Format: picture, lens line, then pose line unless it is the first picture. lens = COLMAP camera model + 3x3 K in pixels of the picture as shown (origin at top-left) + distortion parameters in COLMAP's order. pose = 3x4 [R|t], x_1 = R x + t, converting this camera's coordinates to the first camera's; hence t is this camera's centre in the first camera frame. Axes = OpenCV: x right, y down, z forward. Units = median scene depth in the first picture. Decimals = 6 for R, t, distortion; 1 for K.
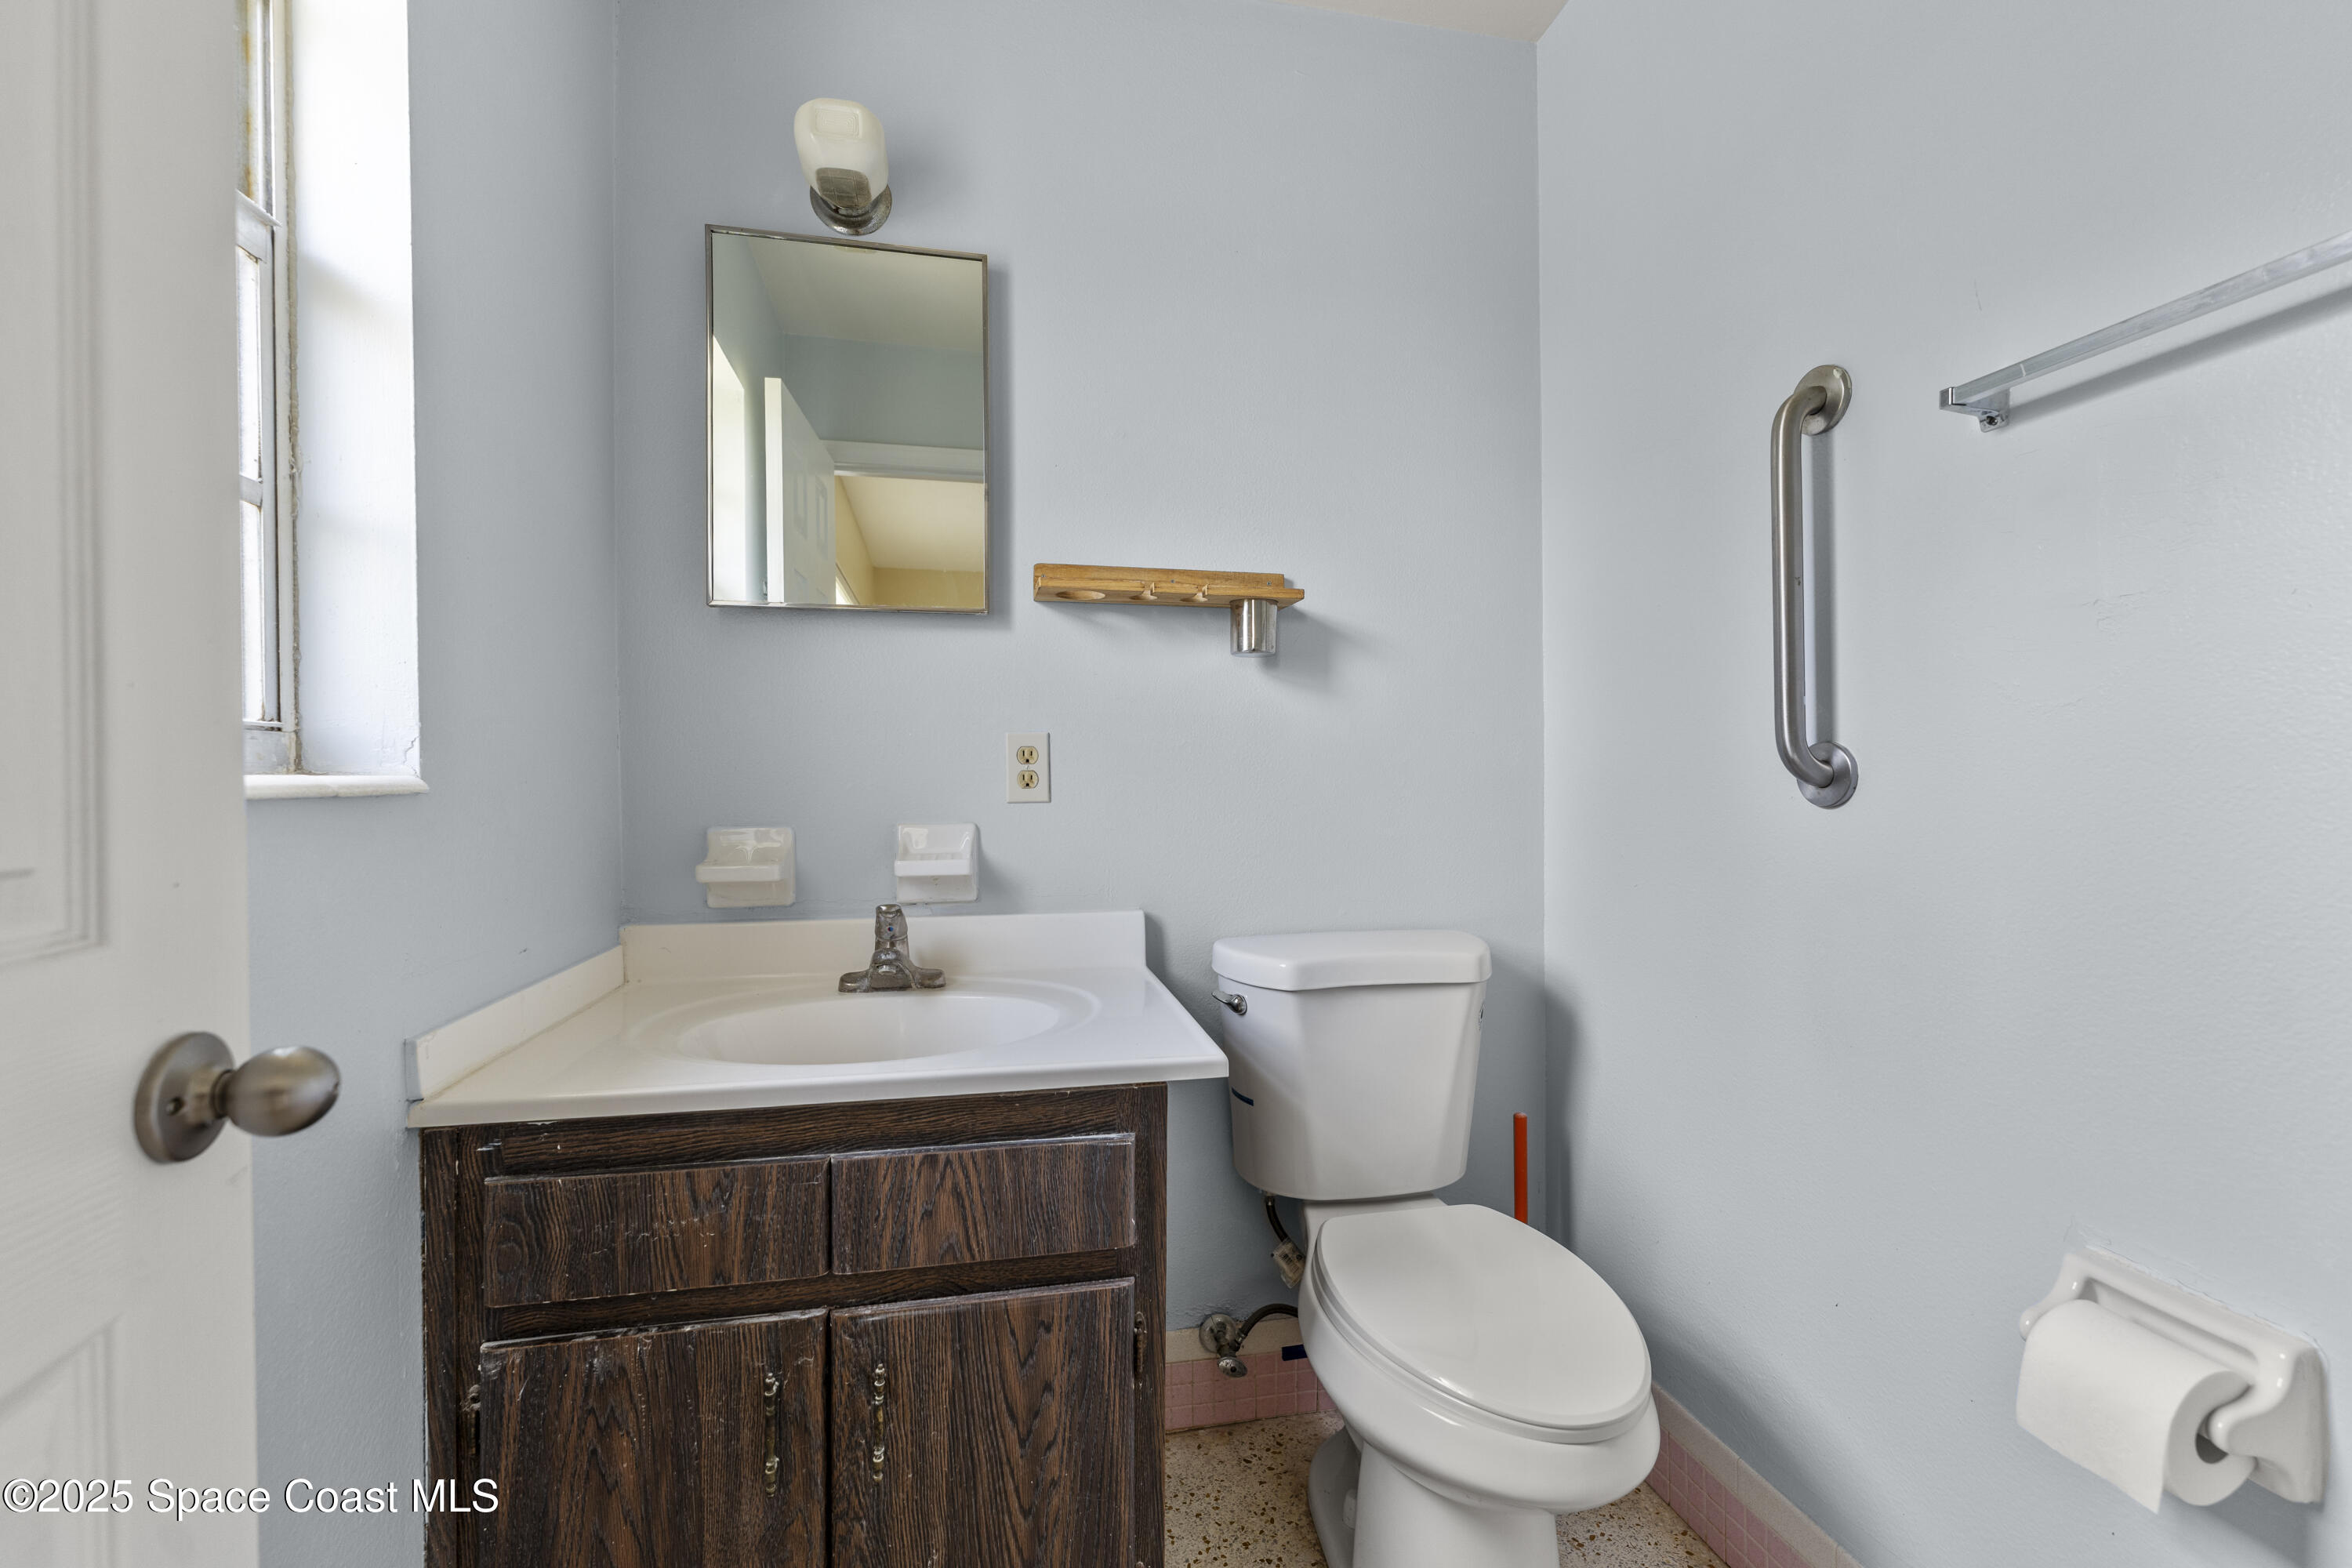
lens RADIAL K [[936.0, 0, 1169.1], [0, 936.0, 776.2], [0, 0, 1]] dist [-0.001008, -0.000190]
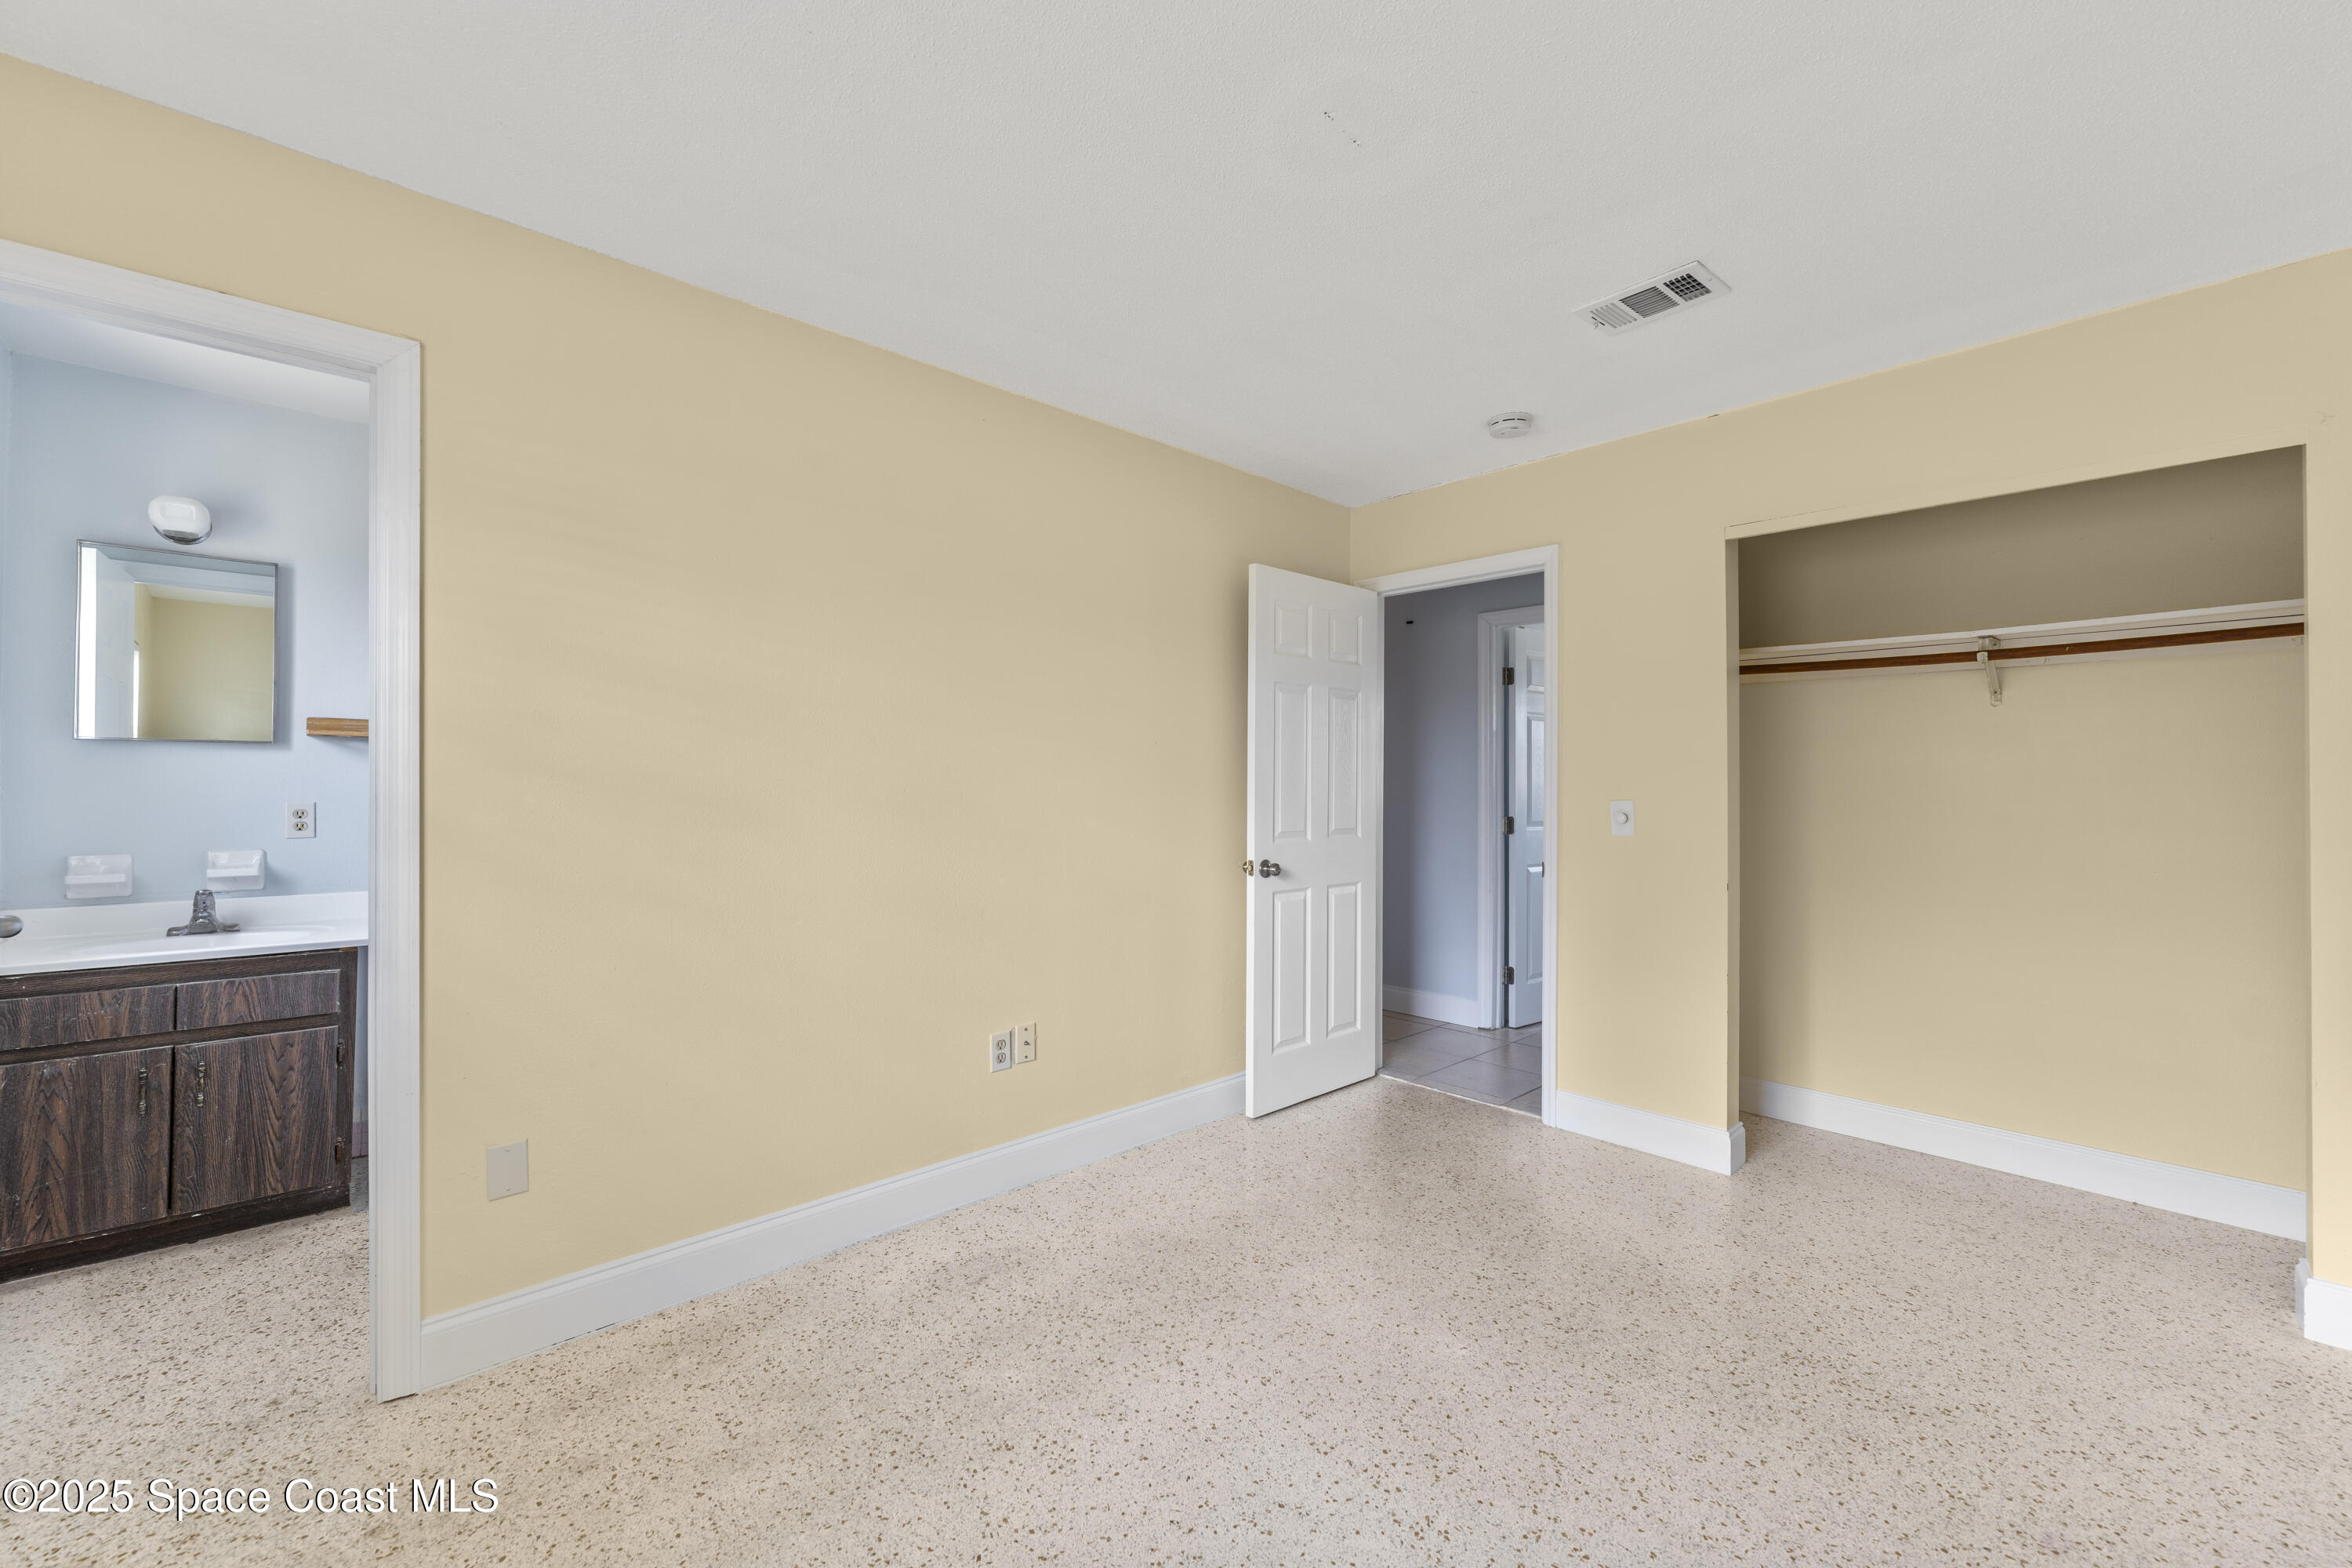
lens RADIAL K [[937.8, 0, 1179.7], [0, 937.8, 768.5], [0, 0, 1]] dist [0.000575, -0.000569]
pose [[0.852649, 0.016382, 0.522227, 0.606563], [-0.008617, 0.999813, -0.017296, -0.153947], [-0.522412, 0.010248, 0.852631, -2.540115]]
